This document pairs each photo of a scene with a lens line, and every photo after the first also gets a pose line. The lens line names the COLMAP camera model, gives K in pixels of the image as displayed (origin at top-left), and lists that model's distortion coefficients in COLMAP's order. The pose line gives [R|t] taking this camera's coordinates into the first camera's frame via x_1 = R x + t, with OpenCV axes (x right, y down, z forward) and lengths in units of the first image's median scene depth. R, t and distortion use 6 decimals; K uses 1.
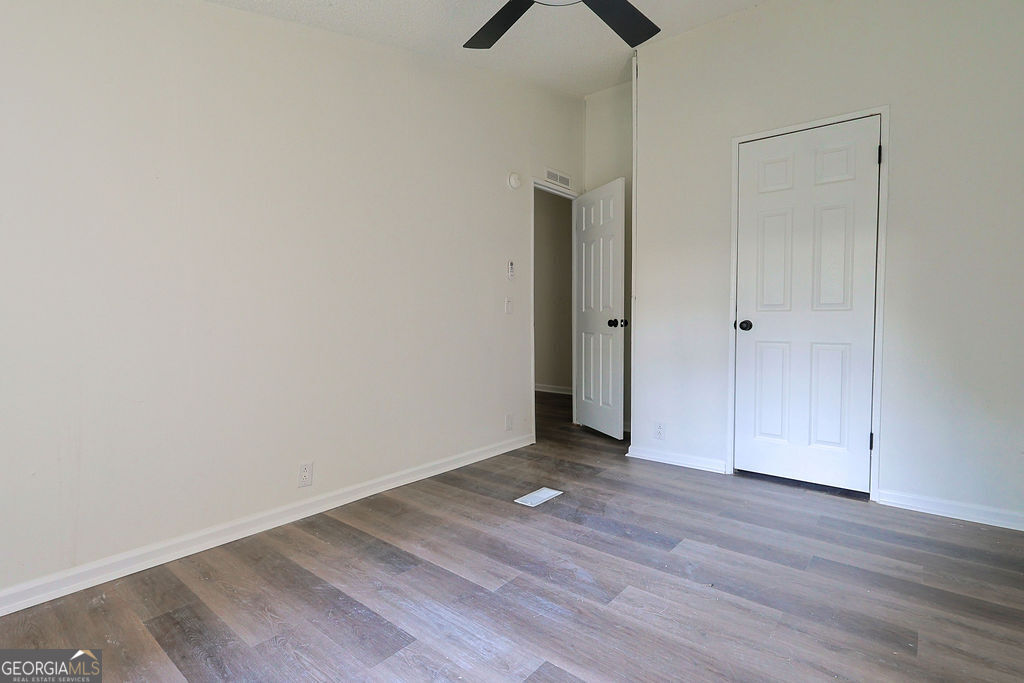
lens RADIAL K [[489.6, 0, 512.0], [0, 489.6, 341.5], [0, 0, 1]] dist [-0.001872, 0.000195]
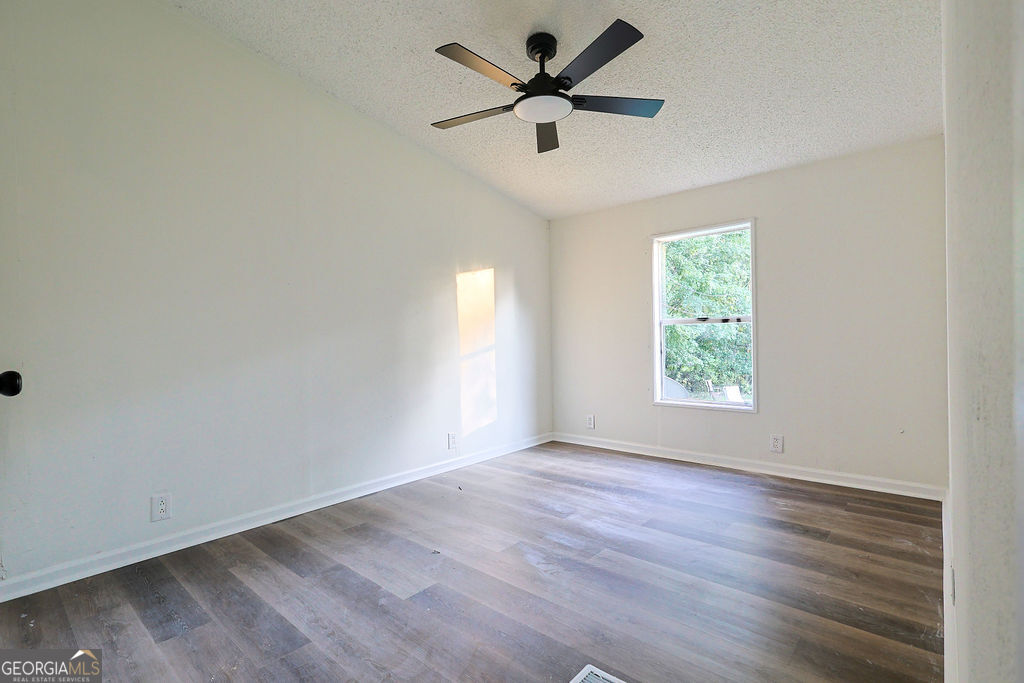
lens RADIAL K [[489.6, 0, 512.0], [0, 489.6, 341.5], [0, 0, 1]] dist [-0.001872, 0.000195]
pose [[-0.999209, 0.027950, 0.028301, 0.142782], [0.029776, 0.997358, 0.066264, -0.115596], [-0.026374, 0.067054, -0.997401, 2.061954]]
